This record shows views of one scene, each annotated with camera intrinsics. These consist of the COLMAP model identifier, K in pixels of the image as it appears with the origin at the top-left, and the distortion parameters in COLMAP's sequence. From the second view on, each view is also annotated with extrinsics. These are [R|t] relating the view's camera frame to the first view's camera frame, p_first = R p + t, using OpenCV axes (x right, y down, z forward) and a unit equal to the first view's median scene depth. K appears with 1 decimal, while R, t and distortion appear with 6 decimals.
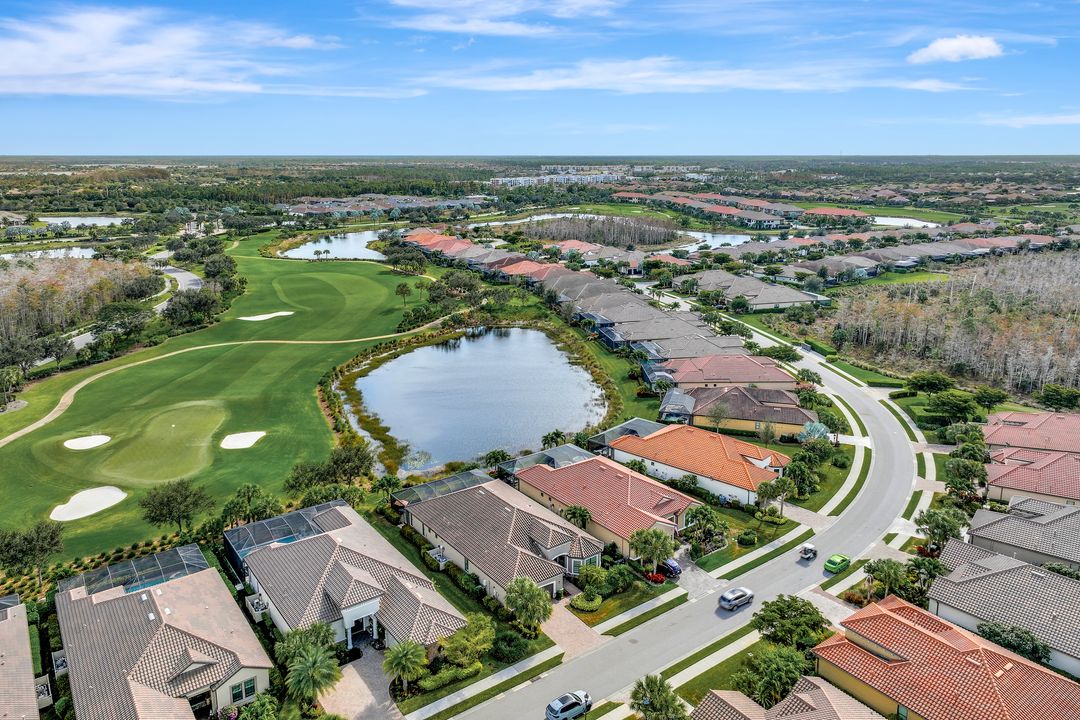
lens RADIAL K [[759.1, 0, 540.0], [0, 759.1, 360.0], [0, 0, 1]] dist [0.003043, 0.003117]
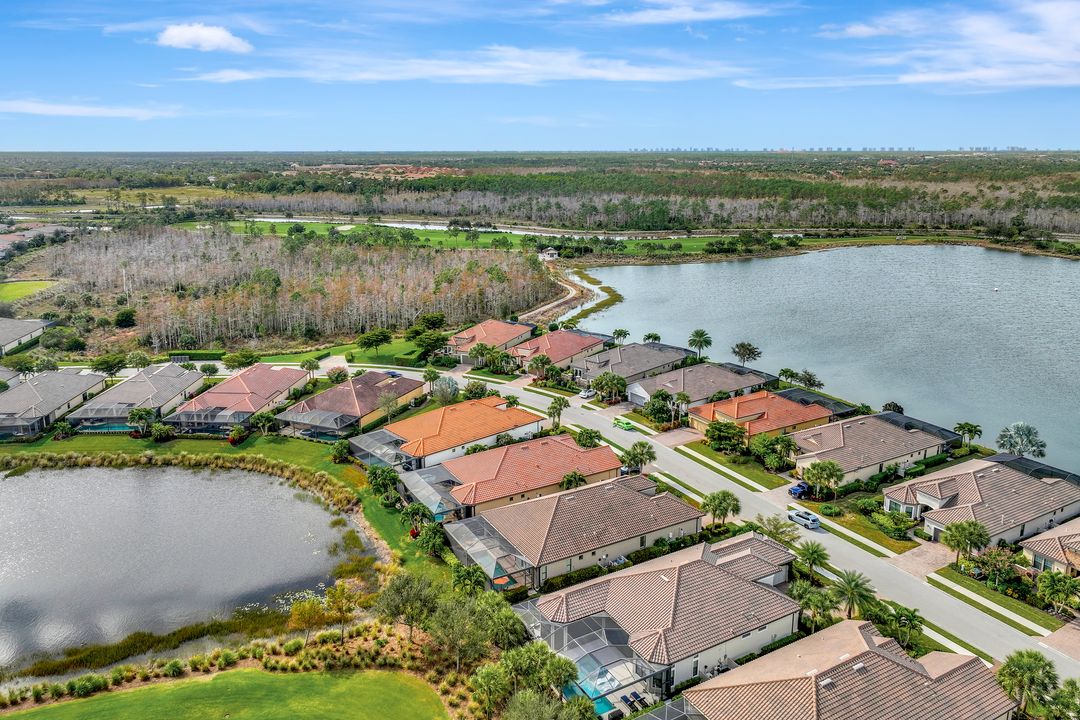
lens RADIAL K [[759.1, 0, 540.0], [0, 759.1, 360.0], [0, 0, 1]] dist [0.003043, 0.003117]
pose [[0.119338, -0.266811, 0.956332, -1.218288], [0.271084, 0.935373, 0.227136, -0.275375], [-0.955129, 0.232141, 0.183953, 1.048077]]
